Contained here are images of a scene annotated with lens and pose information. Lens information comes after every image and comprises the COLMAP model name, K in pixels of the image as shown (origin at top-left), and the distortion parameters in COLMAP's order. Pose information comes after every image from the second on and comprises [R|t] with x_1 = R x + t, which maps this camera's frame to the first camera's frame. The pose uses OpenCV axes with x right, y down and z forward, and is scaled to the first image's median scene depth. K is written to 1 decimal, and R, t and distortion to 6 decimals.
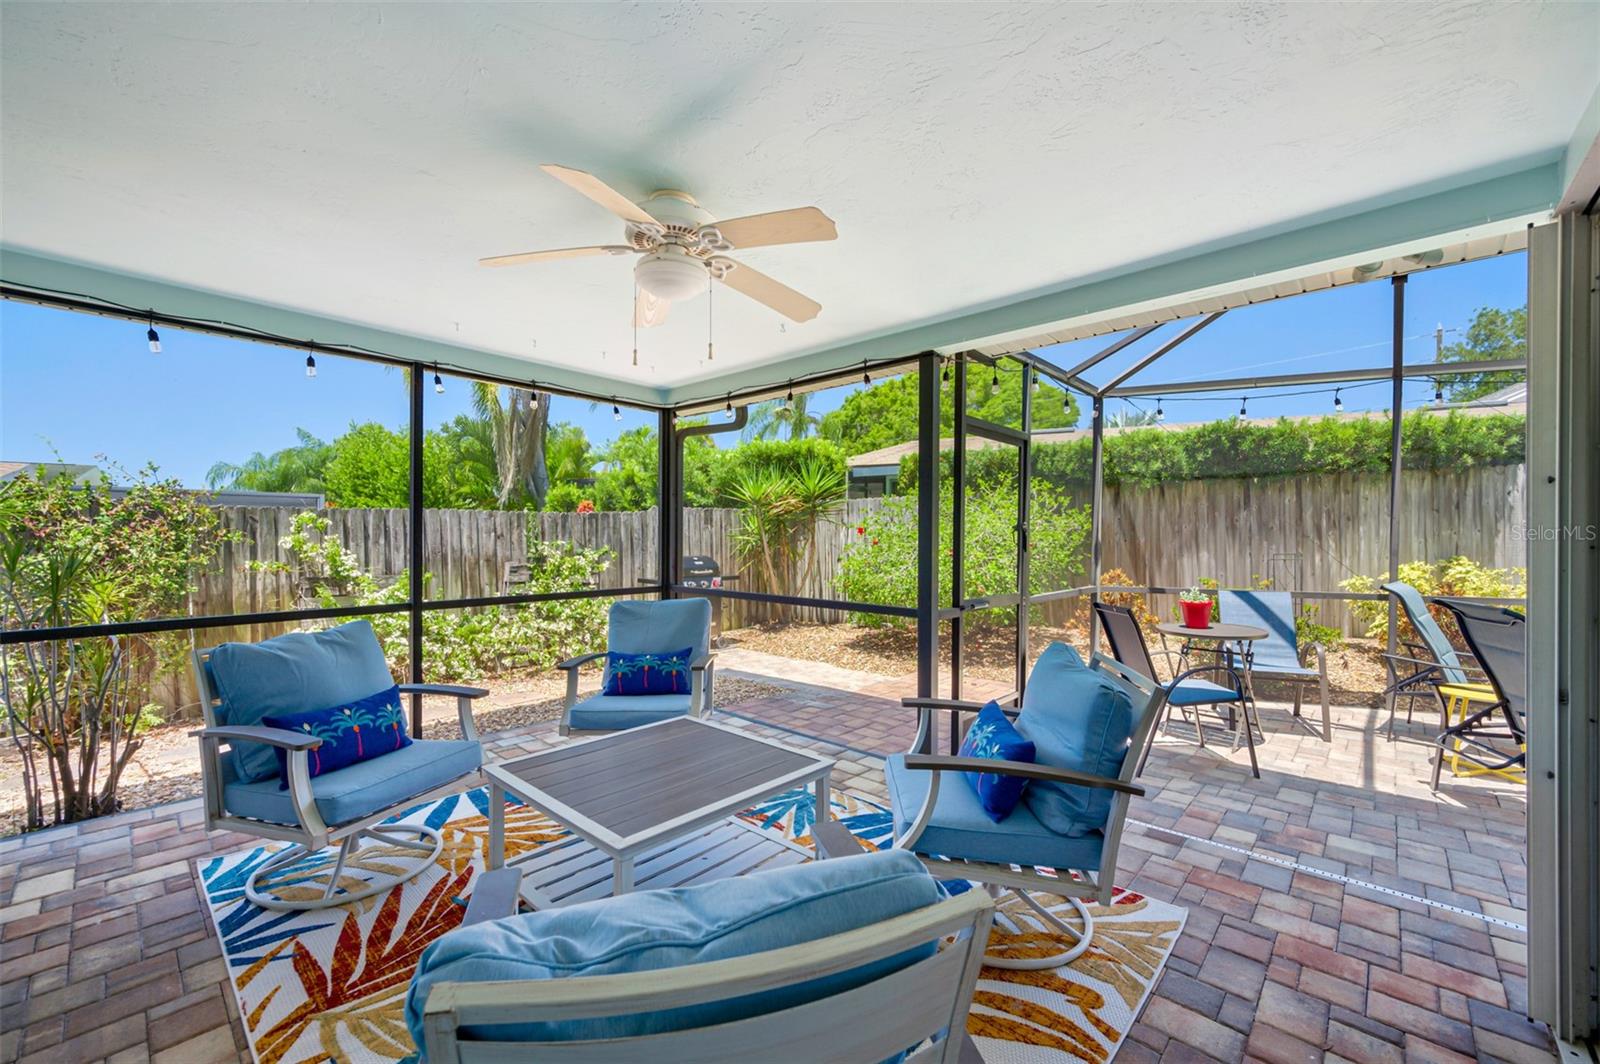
lens RADIAL K [[647.7, 0, 804.4], [0, 647.7, 533.2], [0, 0, 1]] dist [0.007642, -0.000415]
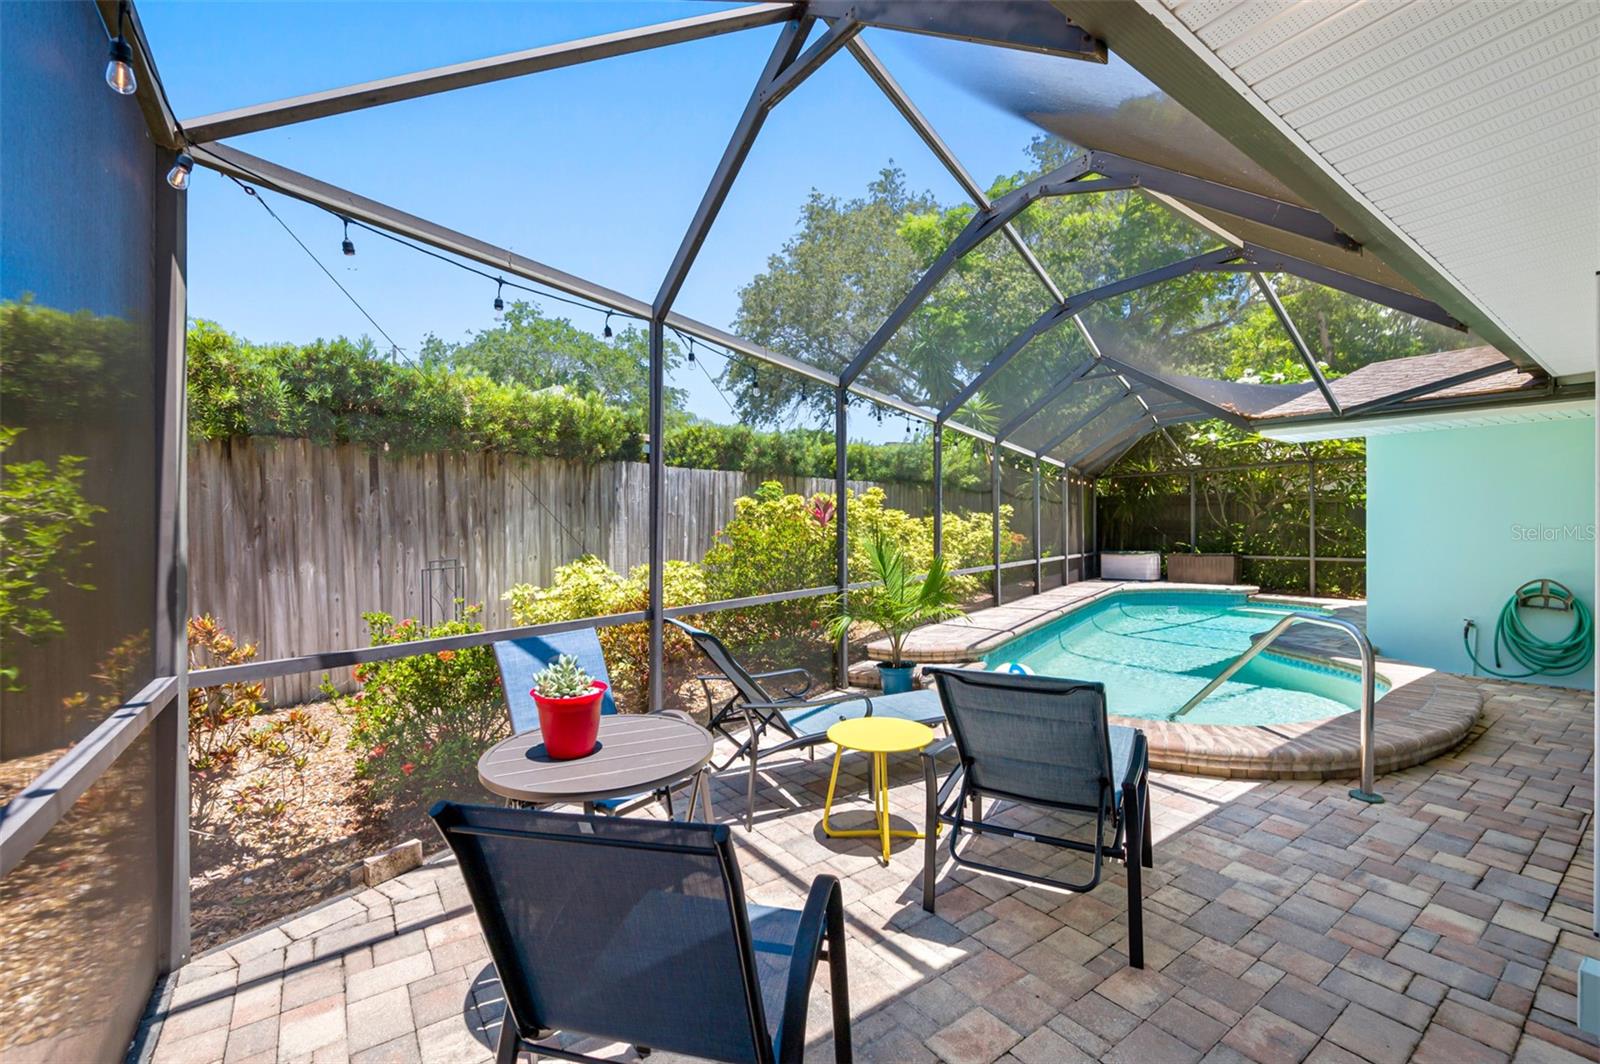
lens RADIAL K [[658.1, 0, 796.9], [0, 658.1, 535.7], [0, 0, 1]] dist [-0.001521, -0.000424]
pose [[0.214852, -0.009588, 0.976600, 0.140030], [0.001155, 0.999954, 0.009564, -0.000386], [-0.976646, -0.000927, 0.214853, 0.457892]]
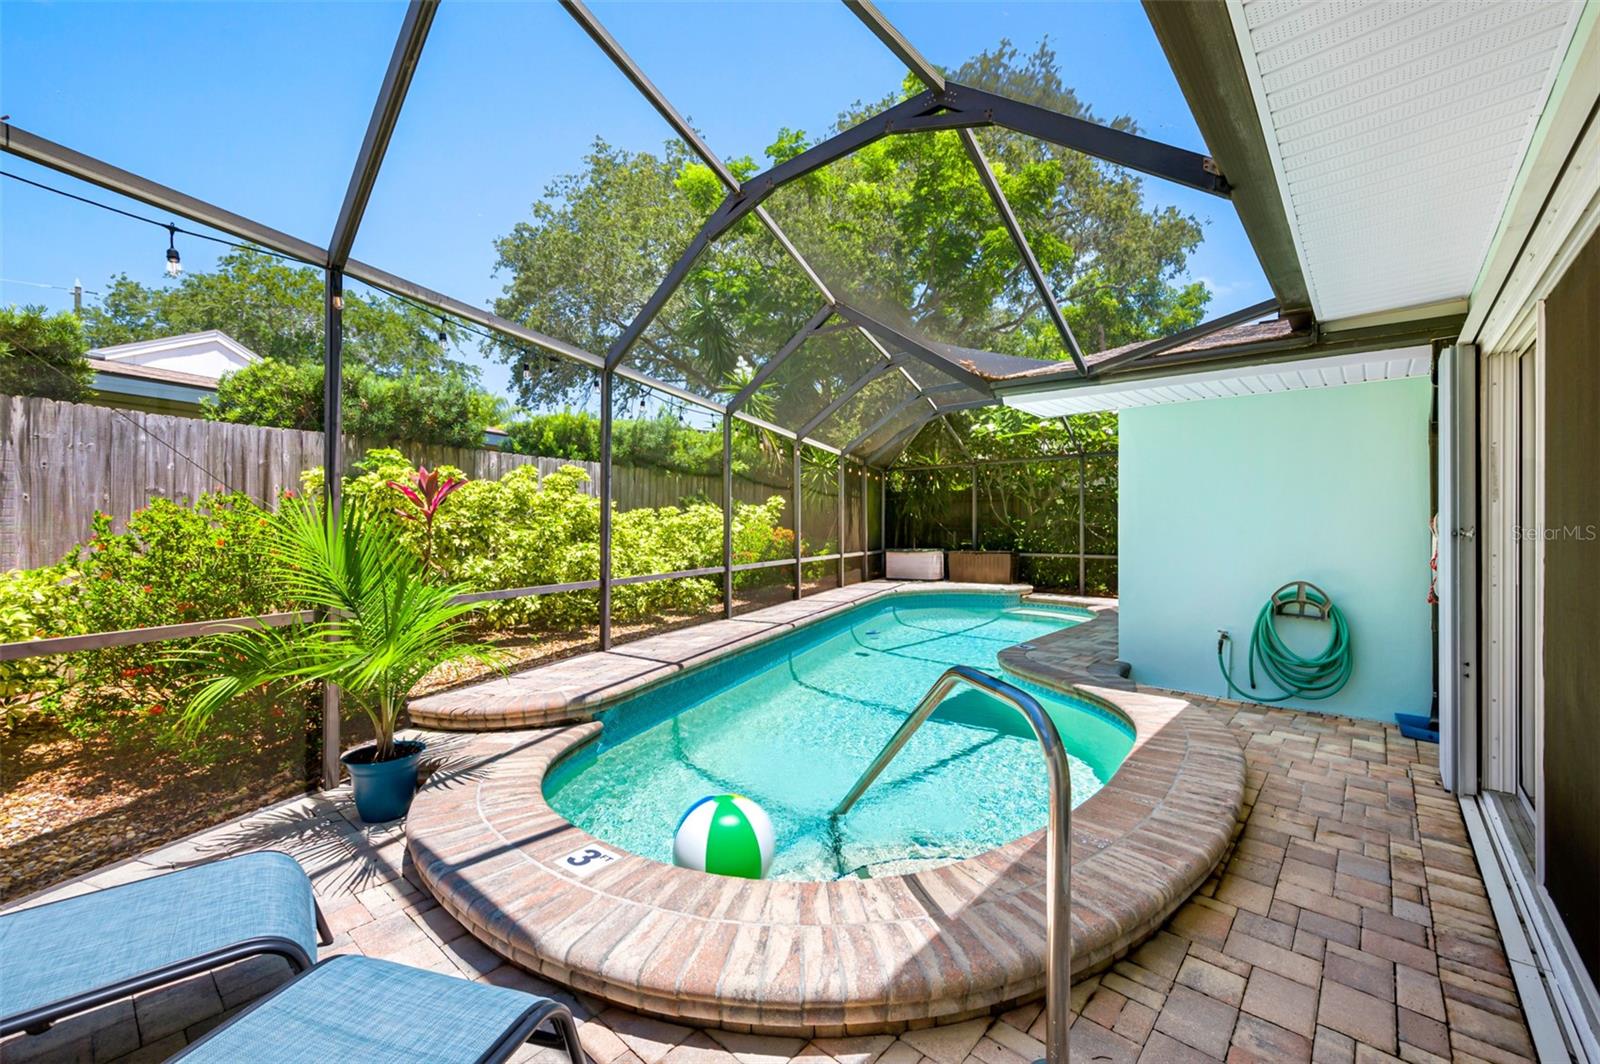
lens RADIAL K [[647.7, 0, 804.4], [0, 647.7, 533.2], [0, 0, 1]] dist [0.007642, -0.000415]
pose [[-0.018401, -0.007293, 0.999804, 0.440686], [-0.003826, 0.999967, 0.007224, 0.009101], [-0.999823, -0.003693, -0.018428, 0.269952]]
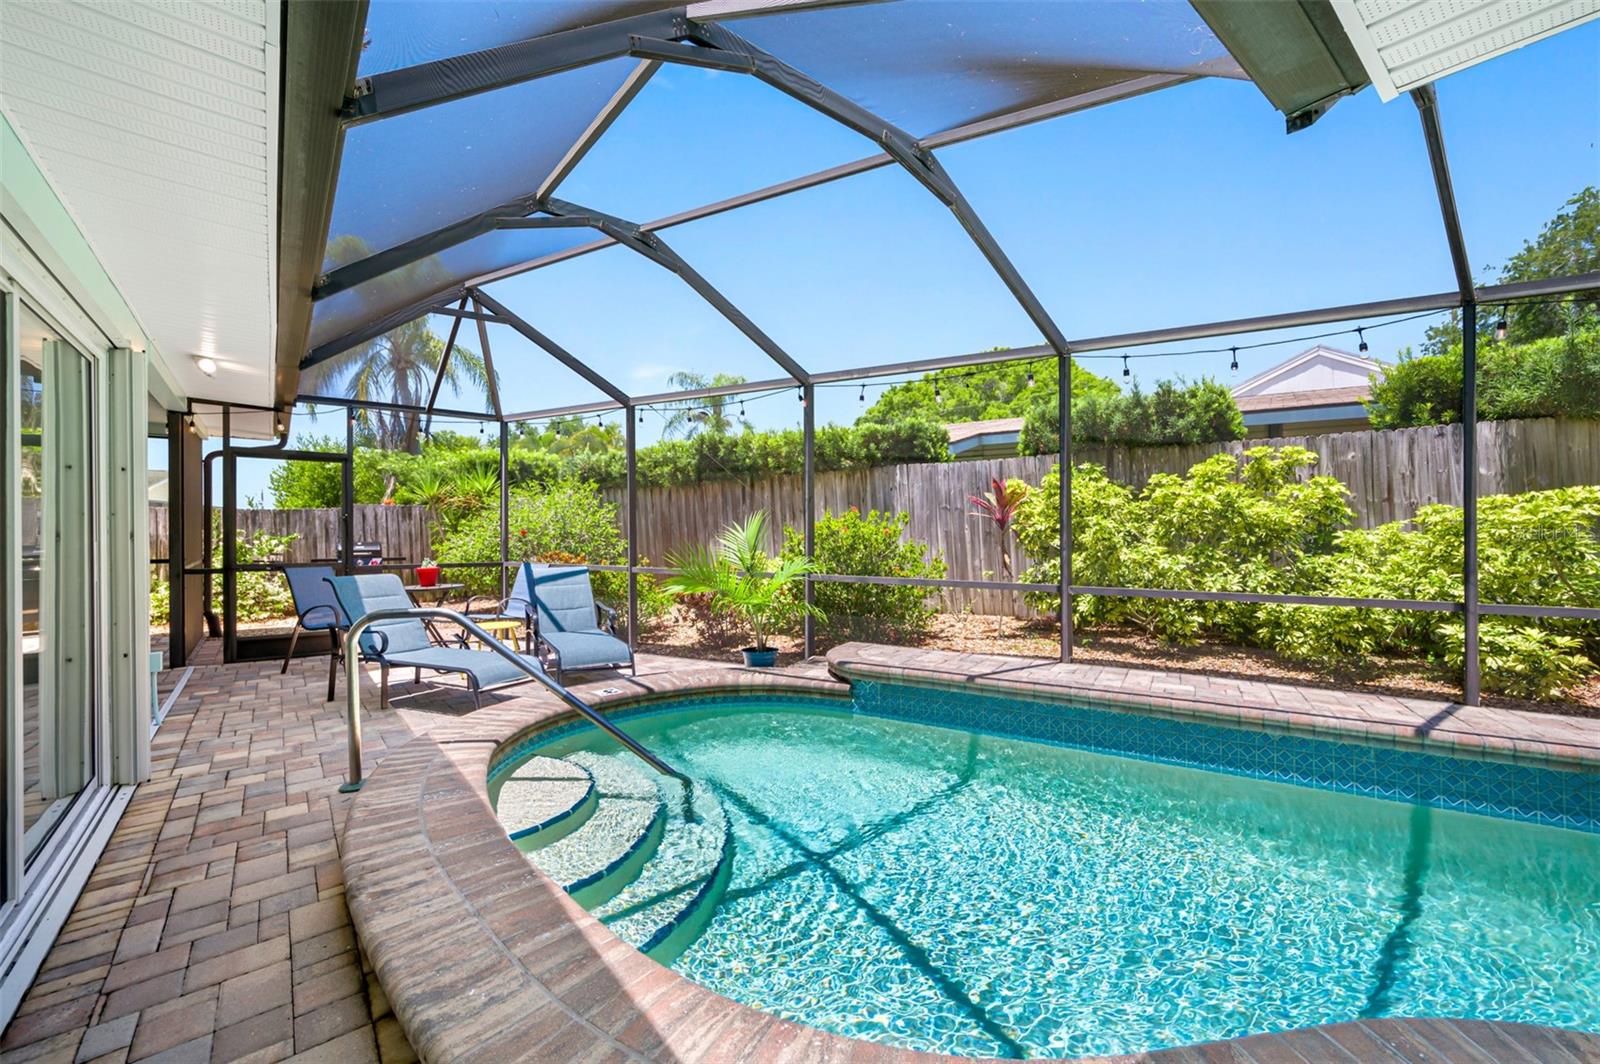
lens RADIAL K [[647.7, 0, 804.4], [0, 647.7, 533.2], [0, 0, 1]] dist [0.007642, -0.000415]
pose [[0.989576, 0.000931, -0.144007, 0.968341], [0.000196, 0.999969, 0.007811, 0.008403], [0.144010, -0.007758, 0.989546, -0.173581]]
